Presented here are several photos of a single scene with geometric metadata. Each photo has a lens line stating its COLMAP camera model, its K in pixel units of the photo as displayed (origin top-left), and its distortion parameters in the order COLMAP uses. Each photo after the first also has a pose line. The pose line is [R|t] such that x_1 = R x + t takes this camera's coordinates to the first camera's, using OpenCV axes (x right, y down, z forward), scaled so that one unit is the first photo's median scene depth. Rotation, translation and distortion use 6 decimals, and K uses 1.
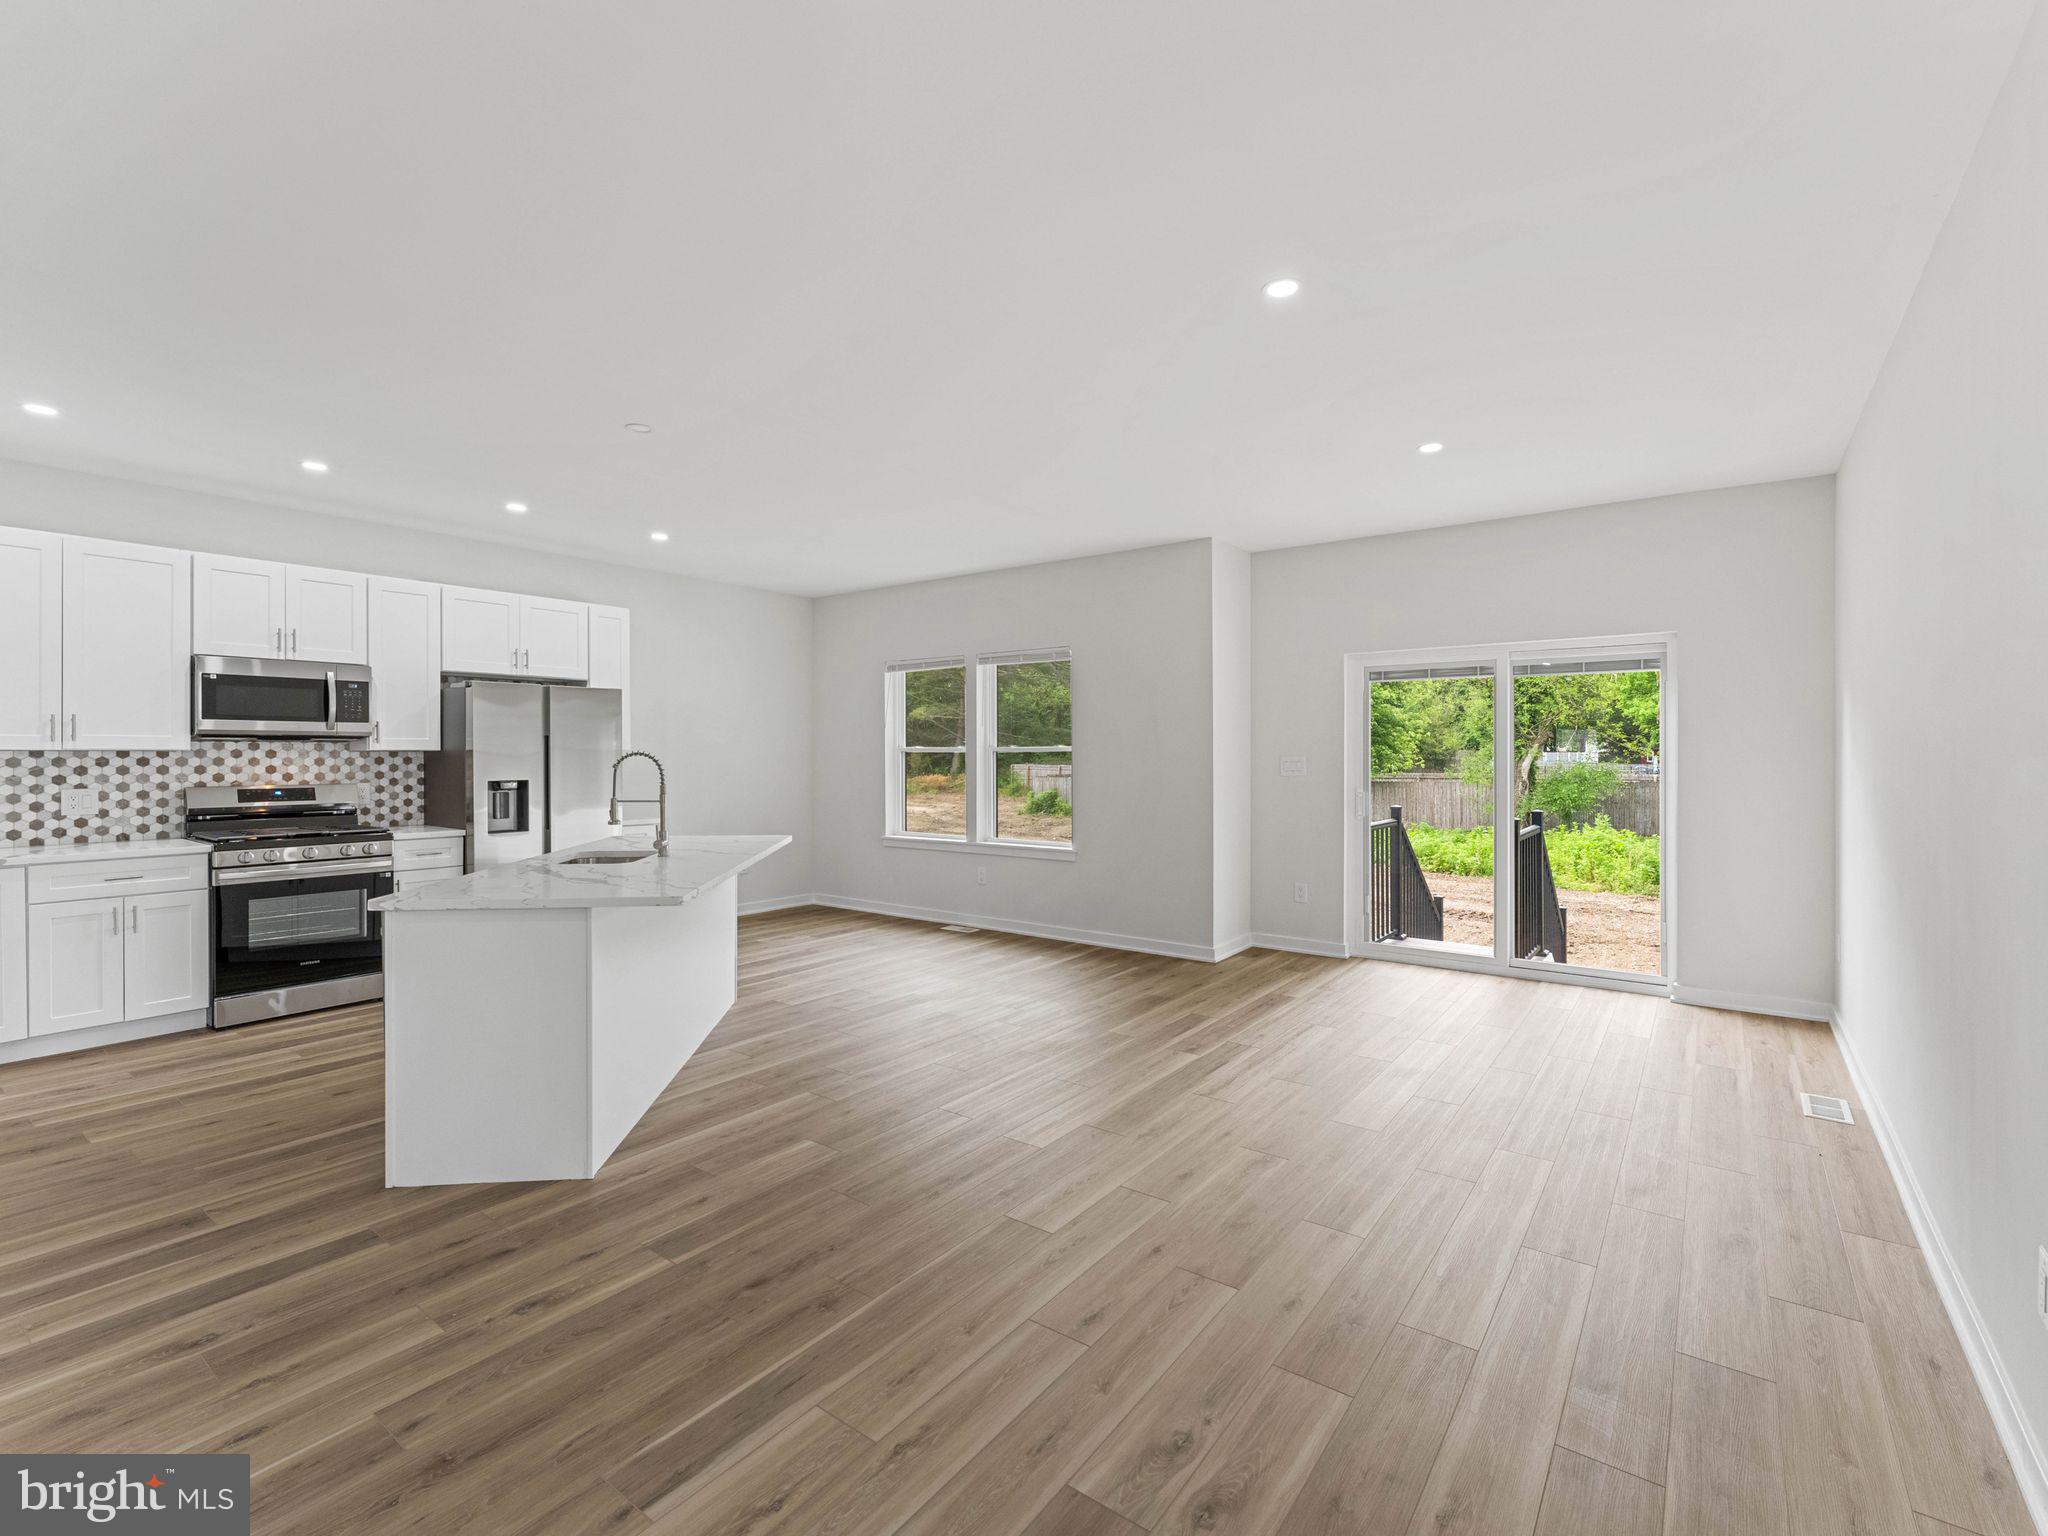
lens RADIAL K [[929.1, 0, 1021.6], [0, 929.1, 763.5], [0, 0, 1]] dist [0.003375, -0.001082]
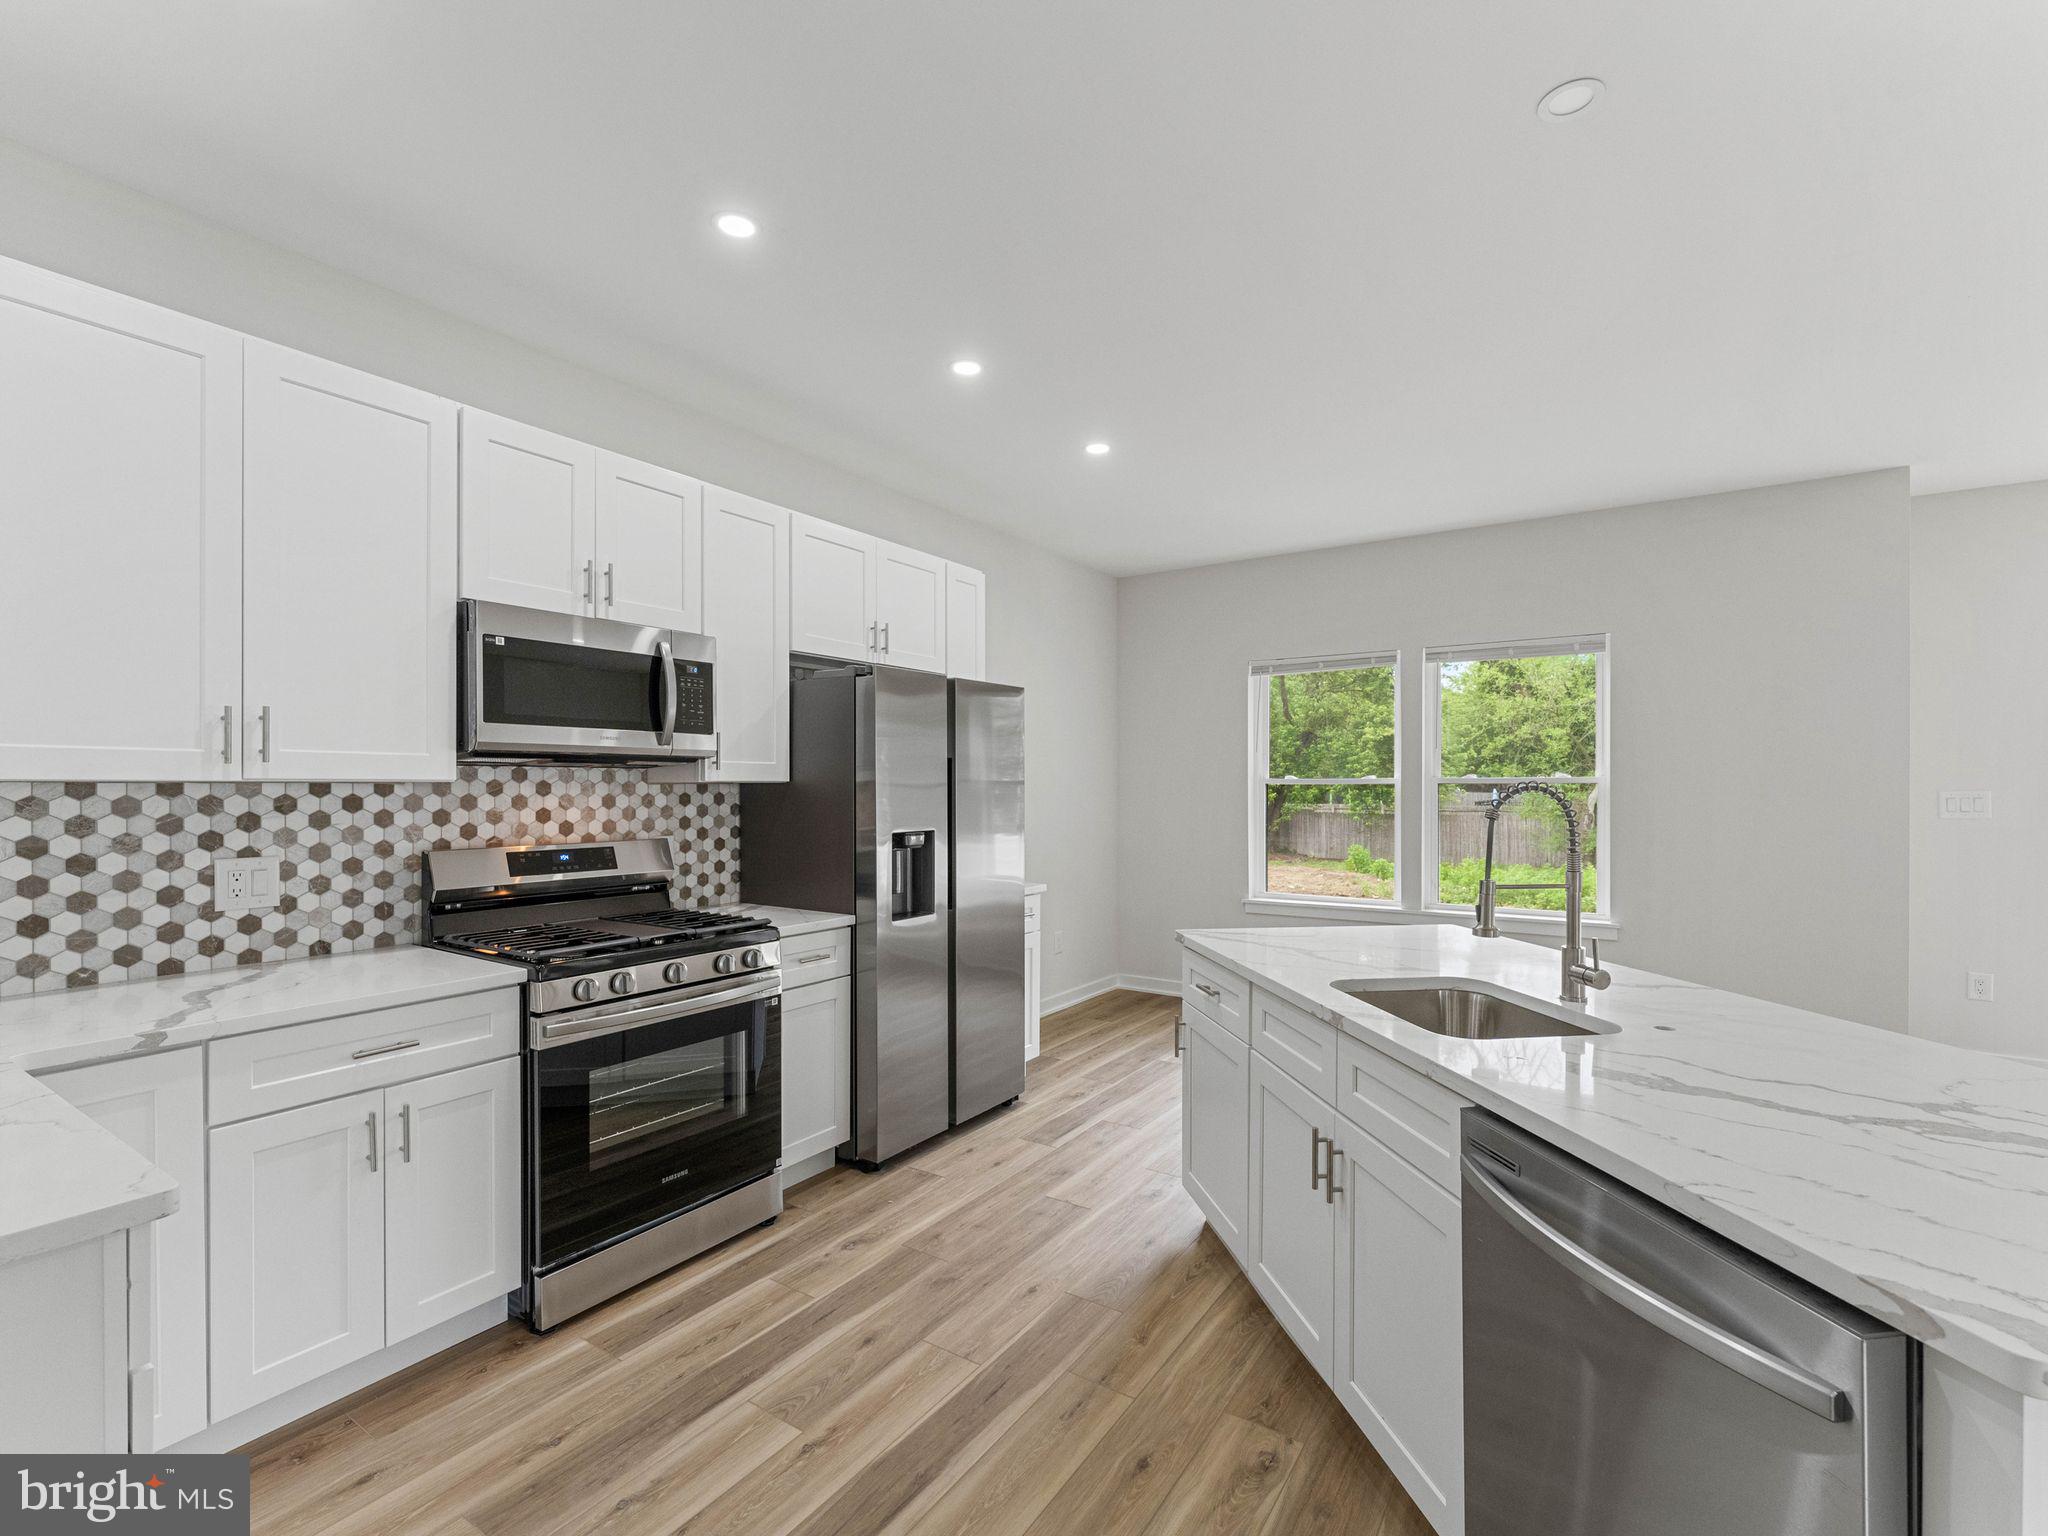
lens RADIAL K [[929.1, 0, 1023.8], [0, 929.1, 792.3], [0, 0, 1]] dist [0.003375, -0.001082]
pose [[0.998302, -0.001172, 0.058233, -0.554191], [0.001409, 0.999991, -0.004033, -0.005136], [-0.058228, 0.004108, 0.998295, 0.419807]]
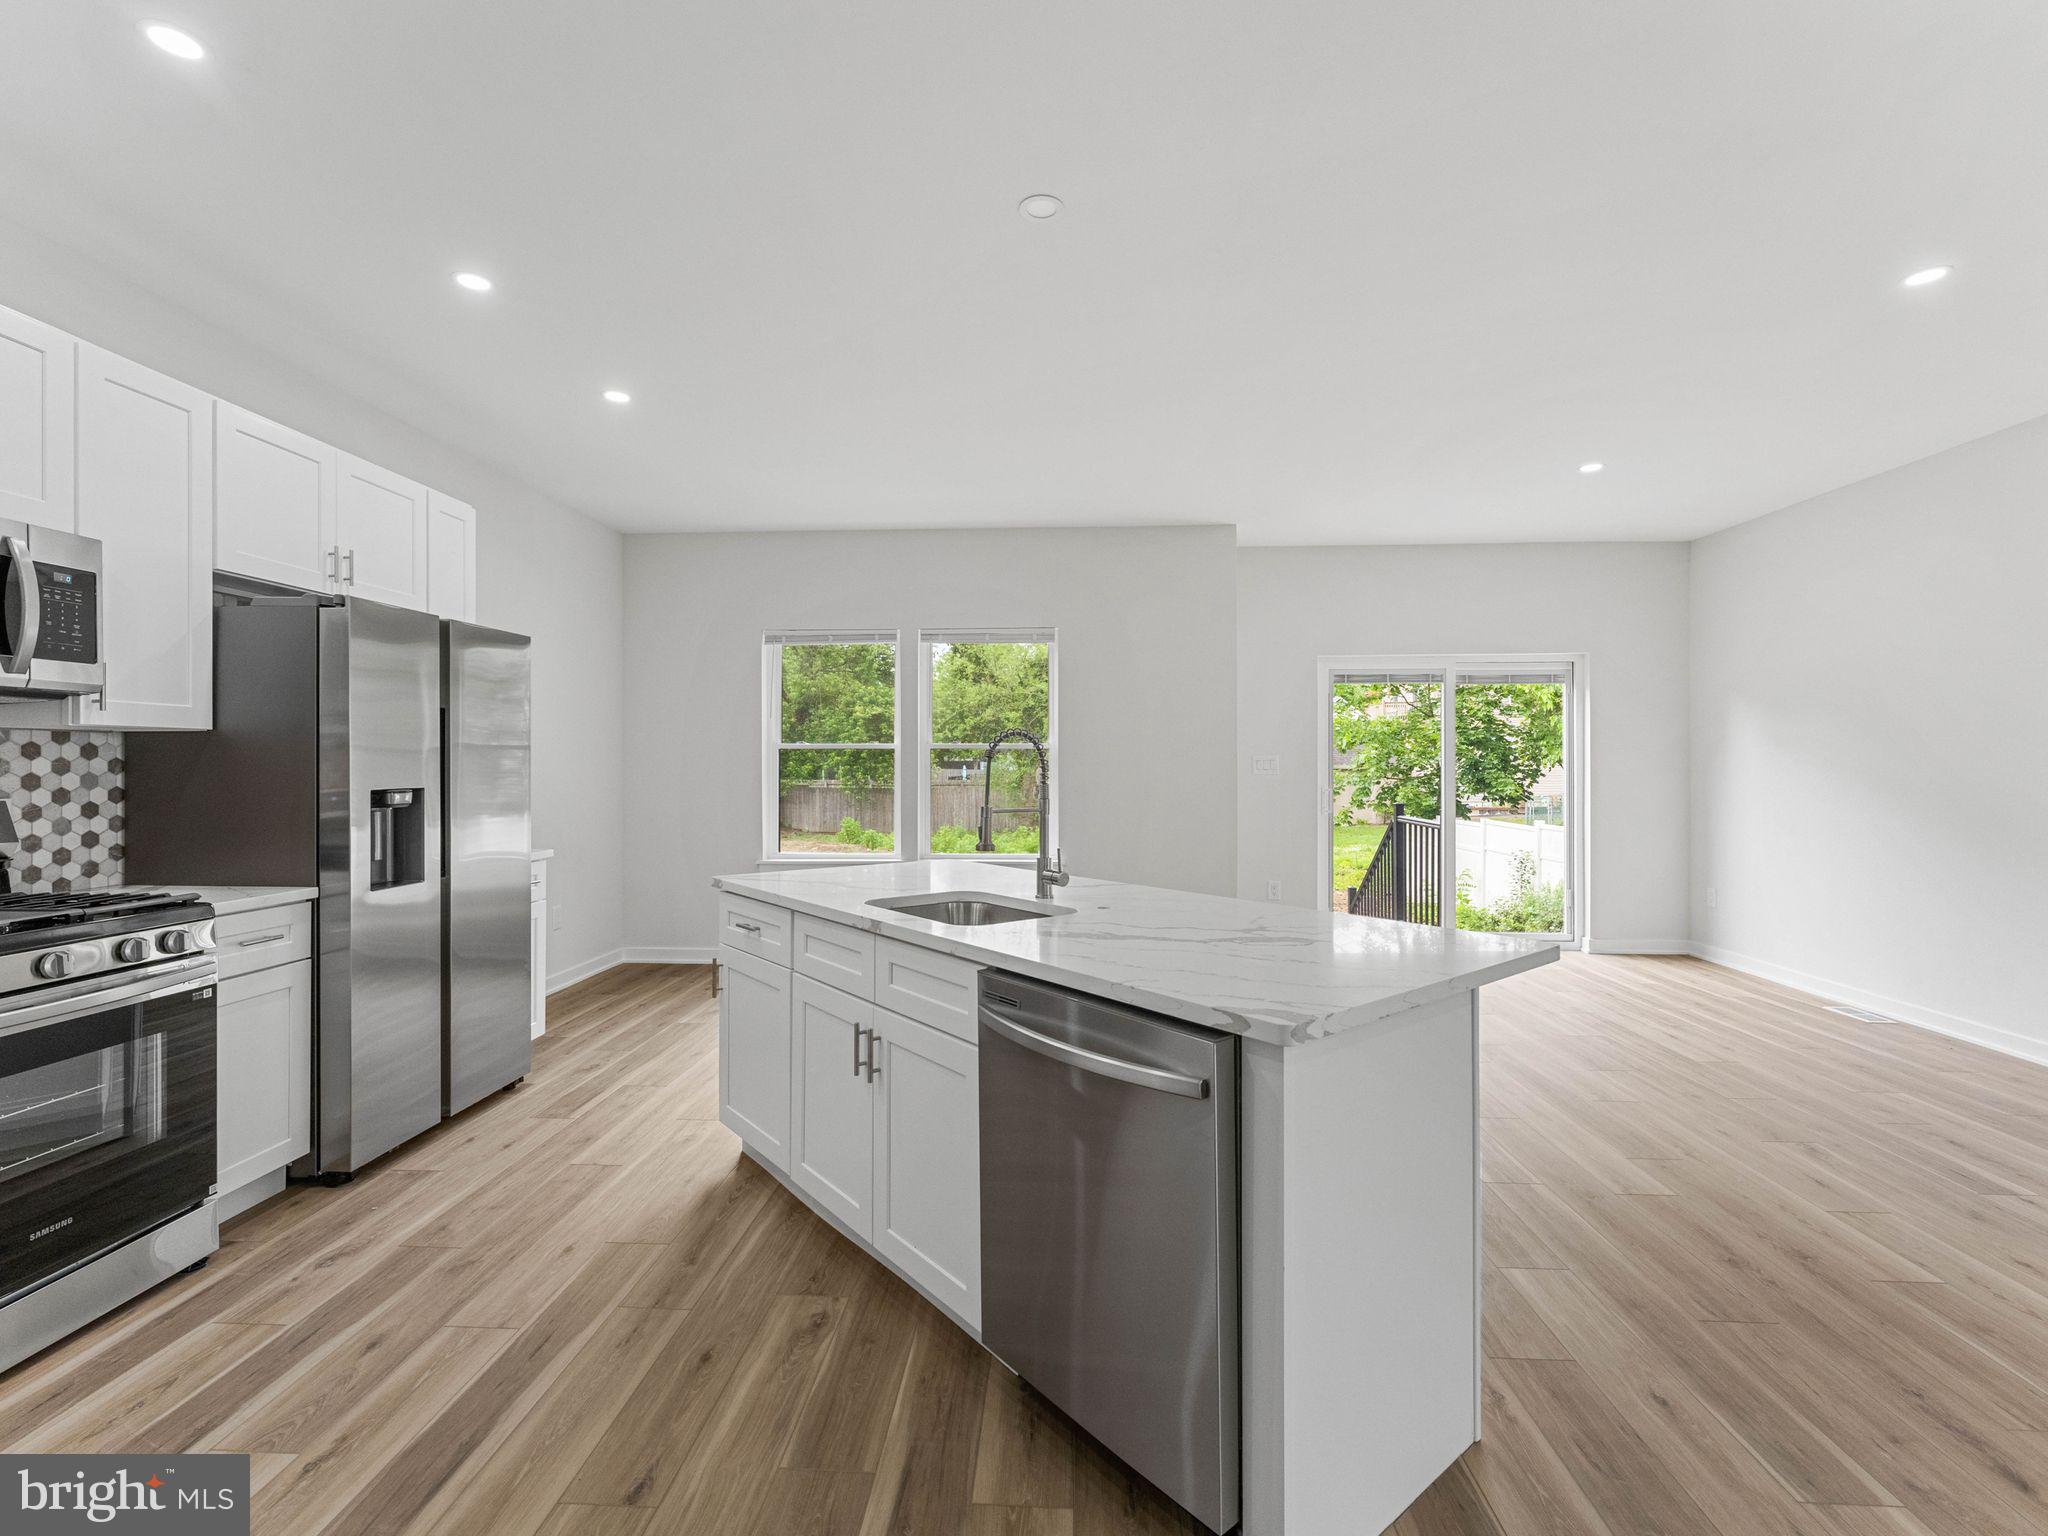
lens RADIAL K [[930.5, 0, 1020.5], [0, 930.5, 765.8], [0, 0, 1]] dist [0.003035, 0.000963]
pose [[0.831801, -0.002072, 0.555070, -0.593197], [0.007081, 0.999951, -0.006879, 0.012152], [-0.555028, 0.009652, 0.831776, 0.381672]]
